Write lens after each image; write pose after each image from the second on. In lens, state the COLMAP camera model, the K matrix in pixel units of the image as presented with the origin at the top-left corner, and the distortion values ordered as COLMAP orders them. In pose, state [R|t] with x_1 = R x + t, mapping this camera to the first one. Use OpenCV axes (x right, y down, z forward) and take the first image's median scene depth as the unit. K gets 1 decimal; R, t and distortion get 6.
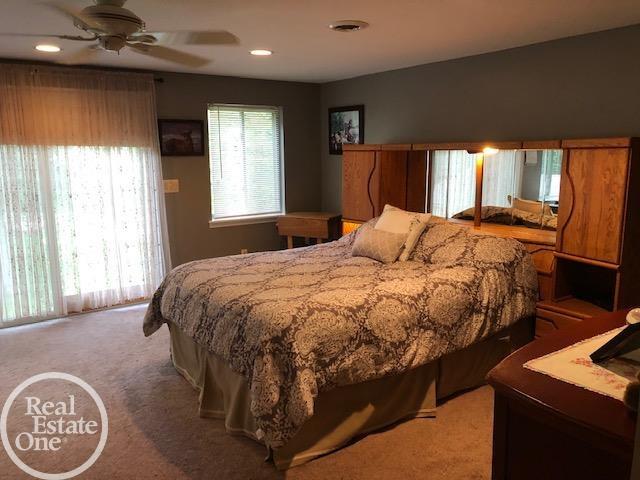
lens RADIAL K [[518.5, 0, 318.1], [0, 518.5, 229.5], [0, 0, 1]] dist [0.028377, -0.049339]
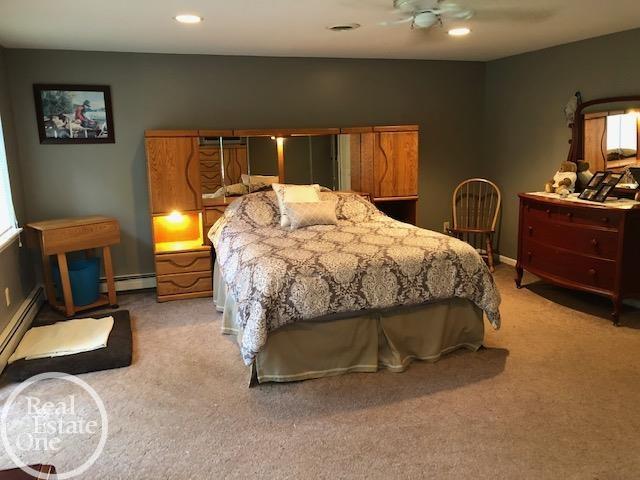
lens RADIAL K [[518.5, 0, 318.1], [0, 518.5, 229.5], [0, 0, 1]] dist [0.028377, -0.049339]
pose [[0.288845, -0.167704, 0.942573, -0.755262], [0.164314, 0.978613, 0.123764, -0.059907], [-0.943170, 0.119129, 0.310223, 0.477506]]
